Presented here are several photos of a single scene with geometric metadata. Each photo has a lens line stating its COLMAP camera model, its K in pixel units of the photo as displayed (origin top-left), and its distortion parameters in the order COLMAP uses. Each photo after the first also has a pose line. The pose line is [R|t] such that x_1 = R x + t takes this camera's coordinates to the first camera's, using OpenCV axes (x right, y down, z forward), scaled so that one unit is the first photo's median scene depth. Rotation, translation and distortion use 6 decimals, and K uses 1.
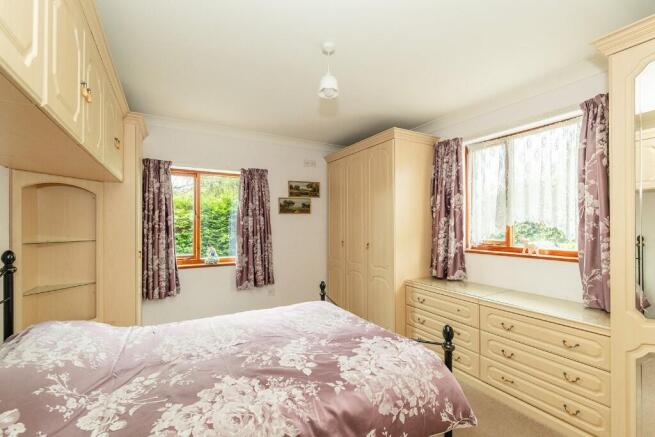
lens RADIAL K [[289.4, 0, 327.1], [0, 289.4, 222.6], [0, 0, 1]] dist [0.000332, 0.000036]
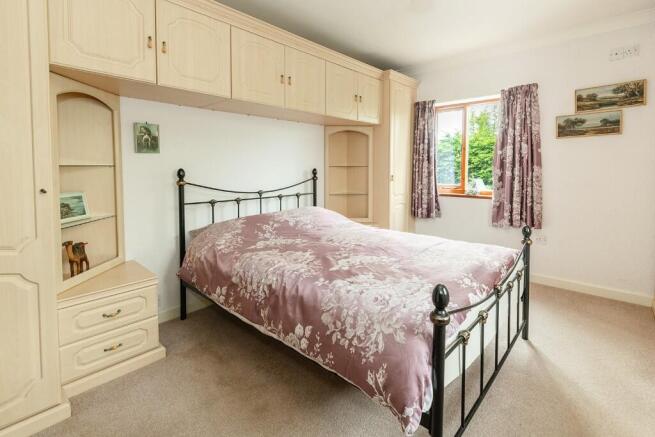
lens RADIAL K [[303.2, 0, 352.3], [0, 303.2, 177.5], [0, 0, 1]] dist [0.001306, 0.000206]
pose [[0.333562, 0.030724, -0.942227, 0.468389], [0.006990, 0.999361, 0.035061, 0.046004], [0.942702, -0.018282, 0.333134, 0.289382]]
